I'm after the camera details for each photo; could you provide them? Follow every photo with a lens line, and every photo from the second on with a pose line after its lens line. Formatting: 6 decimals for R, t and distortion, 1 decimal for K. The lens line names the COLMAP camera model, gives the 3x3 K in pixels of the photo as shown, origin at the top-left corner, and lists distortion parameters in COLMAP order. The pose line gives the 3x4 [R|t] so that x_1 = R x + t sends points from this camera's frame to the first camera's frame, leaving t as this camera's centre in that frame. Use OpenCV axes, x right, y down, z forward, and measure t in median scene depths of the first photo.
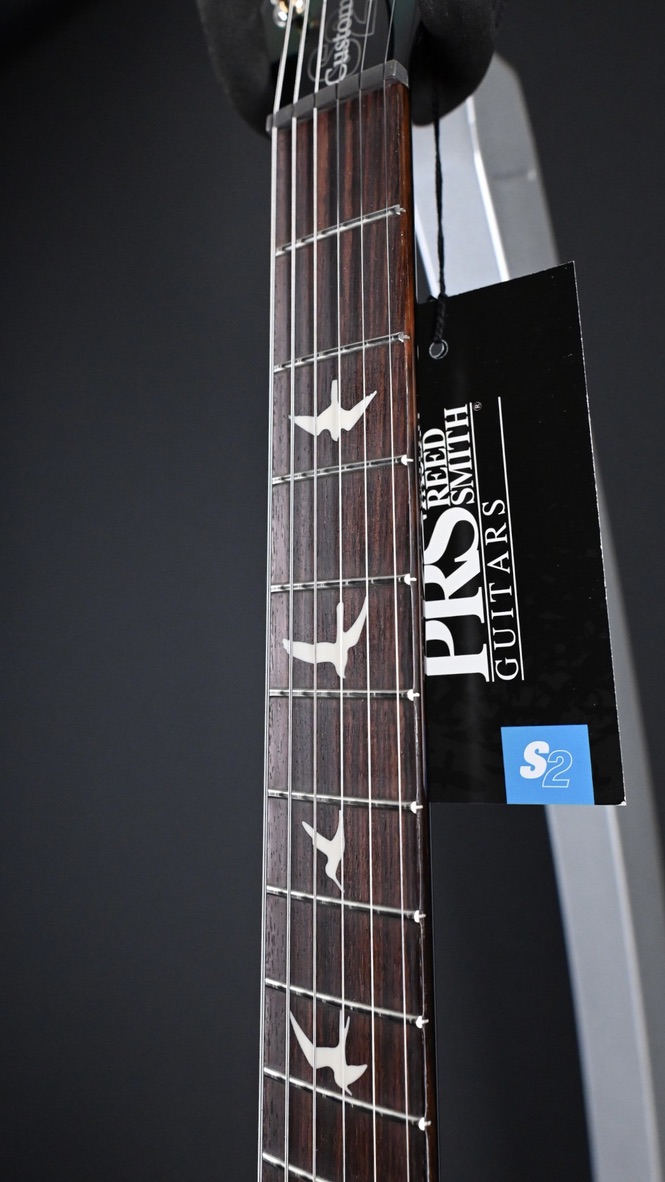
lens RADIAL K [[722.0, 0, 398.6], [0, 722.0, 591.6], [0, 0, 1]] dist [0.014110, 0.000091]
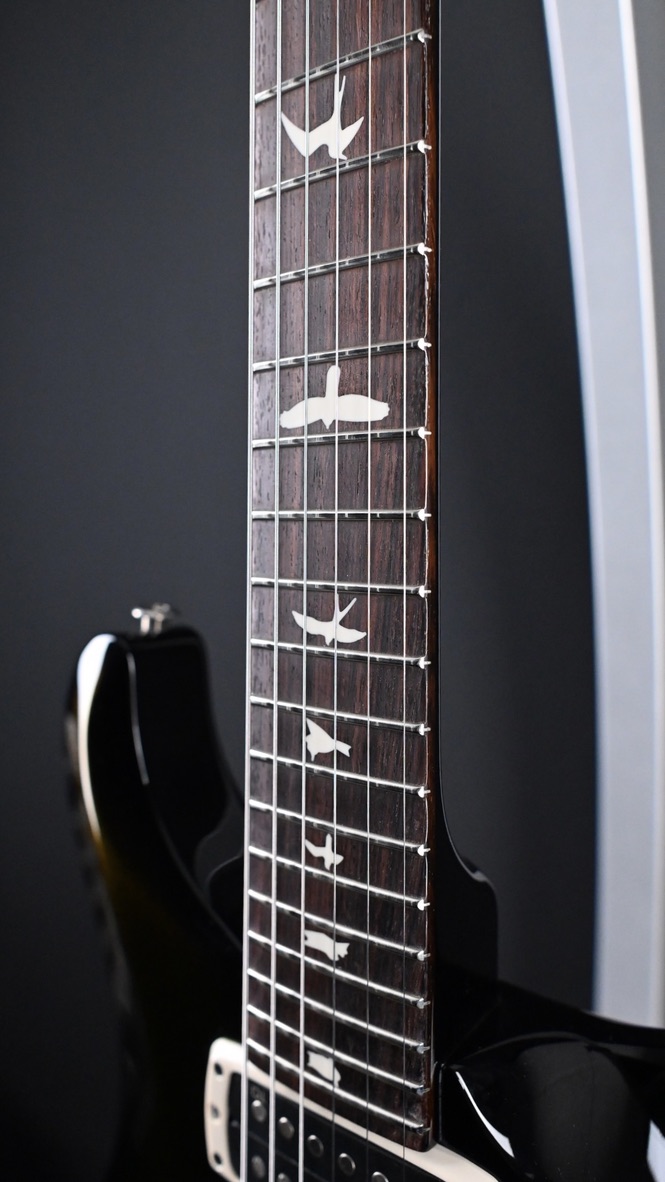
lens RADIAL K [[869.2, 0, 247.6], [0, 869.2, 595.2], [0, 0, 1]] dist [-0.003614, -0.002459]
pose [[0.983617, 0.023451, -0.178737, 0.008912], [0.005886, 0.986795, 0.161865, 0.397461], [0.180173, -0.160265, 0.970491, -0.077653]]
